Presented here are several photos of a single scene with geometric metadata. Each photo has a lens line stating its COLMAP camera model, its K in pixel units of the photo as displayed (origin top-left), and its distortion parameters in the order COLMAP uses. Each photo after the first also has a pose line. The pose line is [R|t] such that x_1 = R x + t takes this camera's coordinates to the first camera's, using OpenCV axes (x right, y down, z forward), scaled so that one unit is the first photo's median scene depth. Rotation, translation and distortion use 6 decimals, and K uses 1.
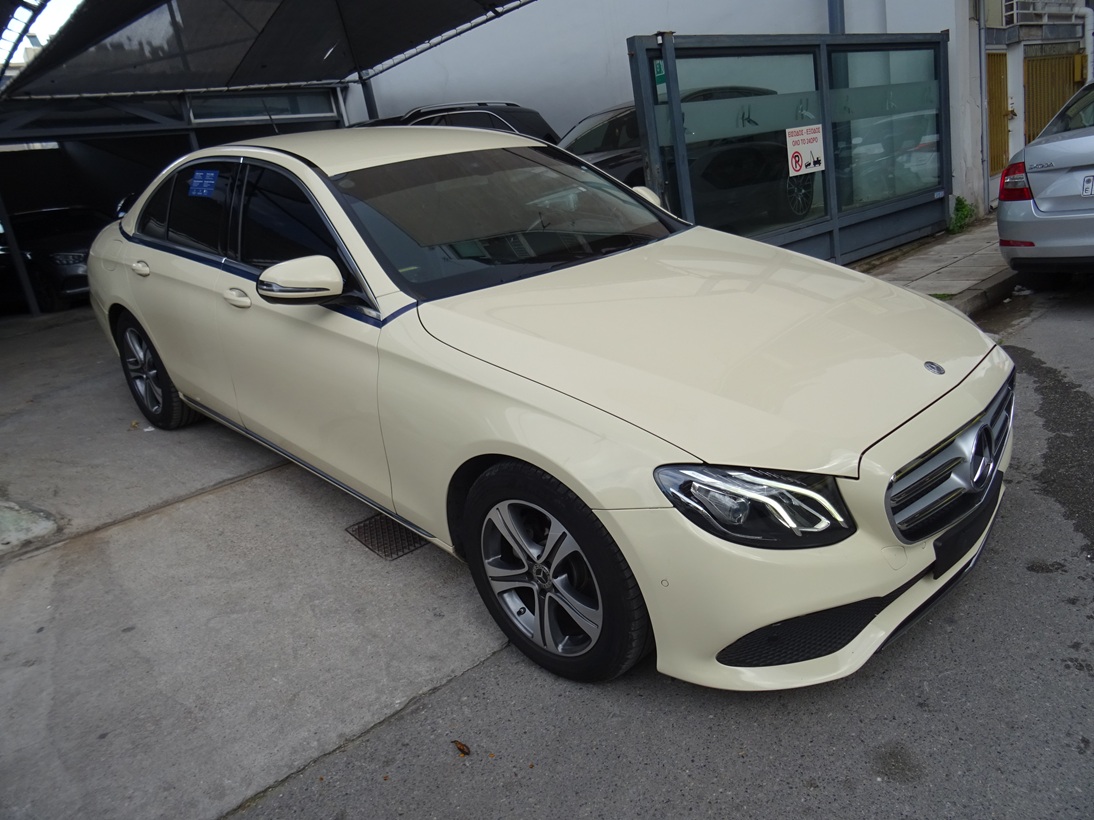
lens RADIAL K [[772.1, 0, 547.0], [0, 772.1, 410.0], [0, 0, 1]] dist [-0.042804, 0.032287]
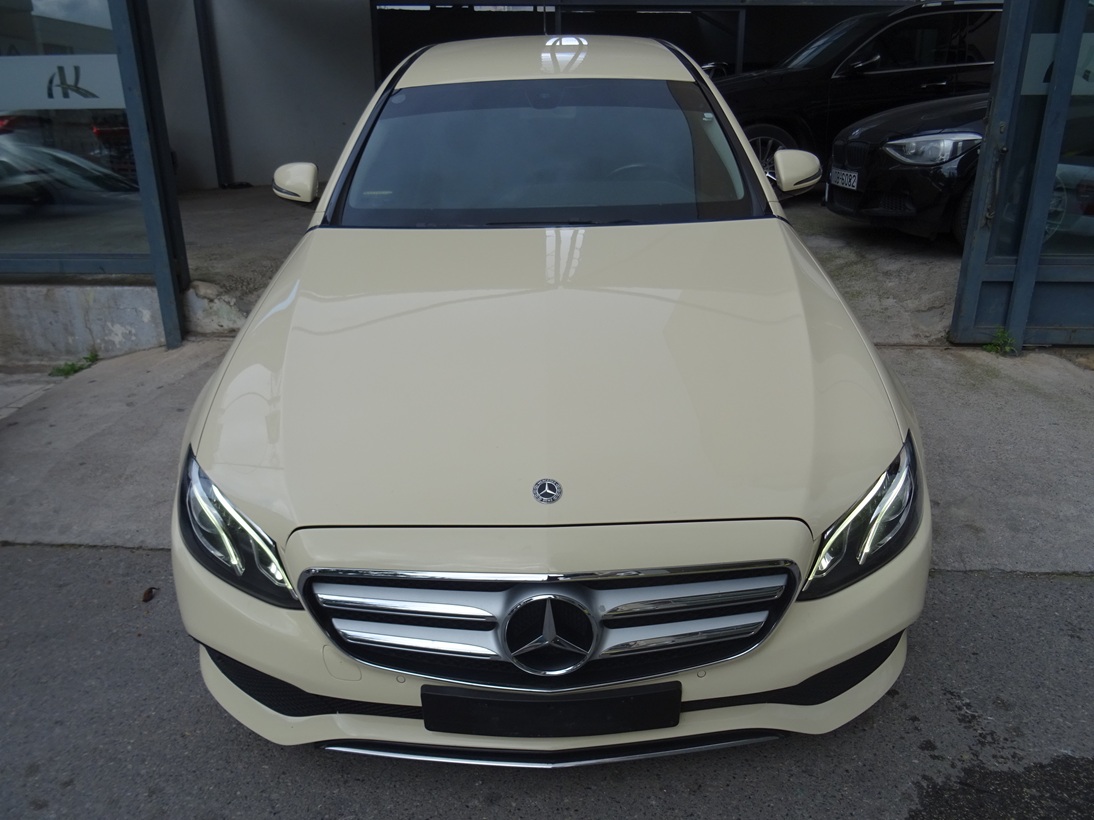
lens RADIAL K [[772.1, 0, 547.0], [0, 772.1, 410.0], [0, 0, 1]] dist [-0.042804, 0.032287]
pose [[0.699904, 0.377362, -0.606409, 0.831080], [-0.293434, 0.925992, 0.237560, -0.257370], [0.651176, 0.011672, 0.758837, 0.443023]]
